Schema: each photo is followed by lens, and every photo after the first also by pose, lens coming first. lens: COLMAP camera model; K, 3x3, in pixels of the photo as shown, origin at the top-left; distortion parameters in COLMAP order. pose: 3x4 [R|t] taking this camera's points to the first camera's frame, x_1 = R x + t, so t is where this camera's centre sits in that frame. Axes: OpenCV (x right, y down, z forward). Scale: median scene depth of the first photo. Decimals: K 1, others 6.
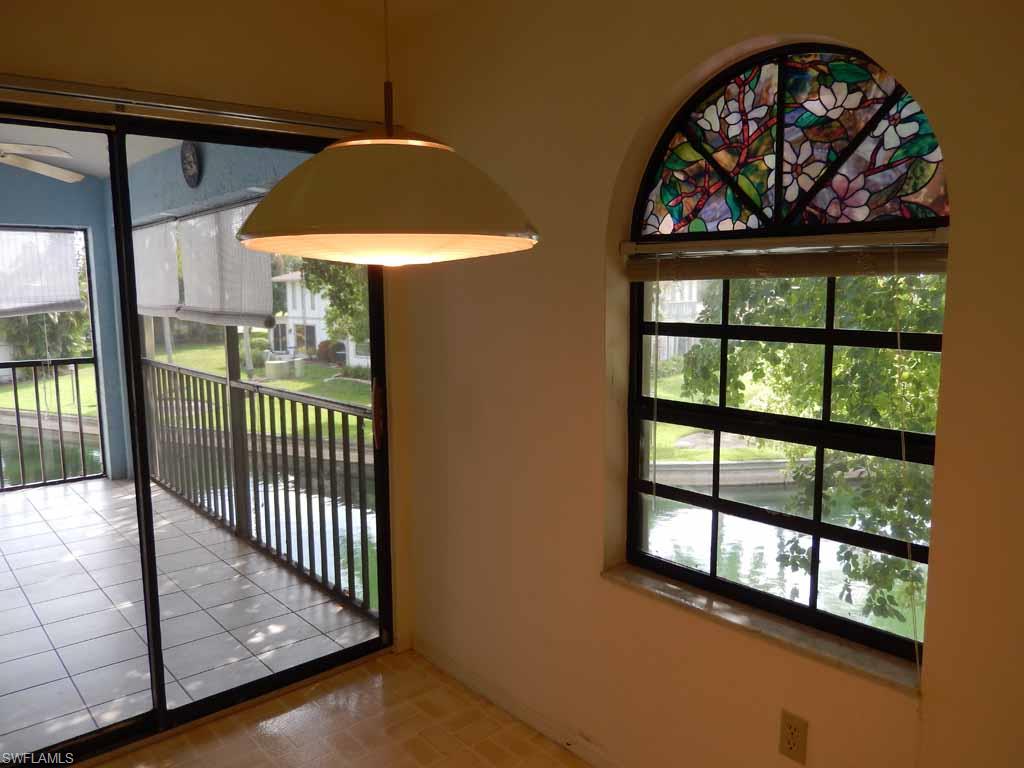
lens RADIAL K [[753.0, 0, 528.2], [0, 753.0, 381.7], [0, 0, 1]] dist [-0.012344, -0.001048]
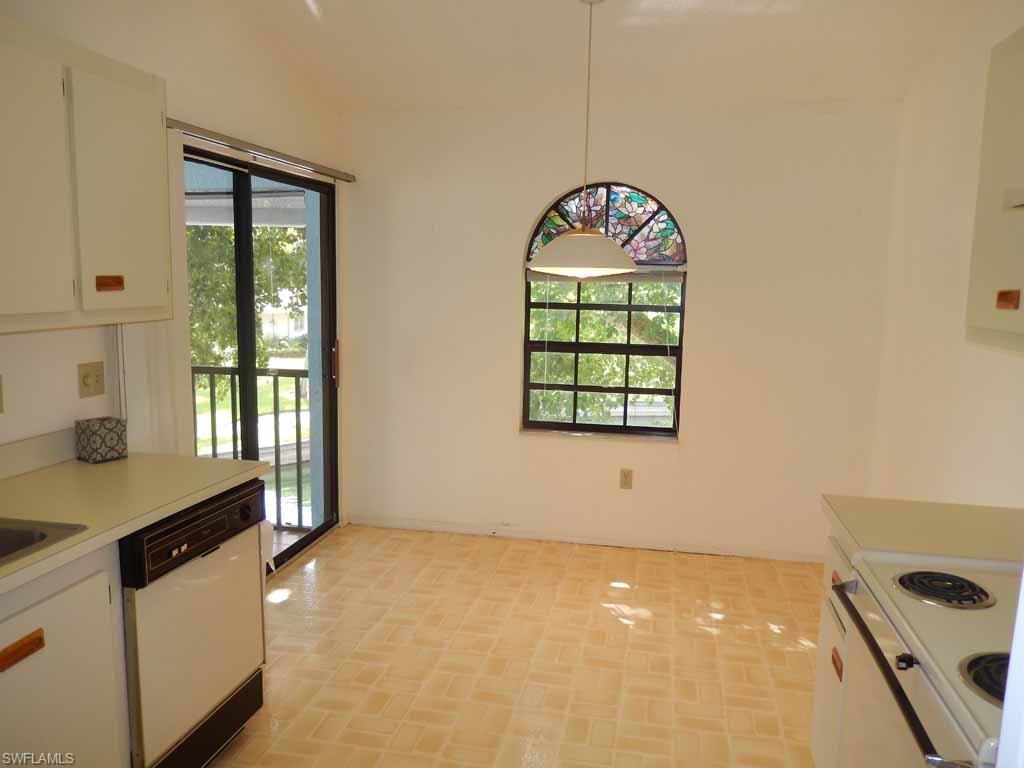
lens RADIAL K [[741.7, 0, 512.0], [0, 741.7, 384.0], [0, 0, 1]] dist [-0.005618, 0.000700]
pose [[0.795868, -0.058288, 0.602659, -1.263154], [0.052111, 0.998256, 0.027732, 0.091941], [-0.603224, 0.009334, 0.797517, -0.610226]]
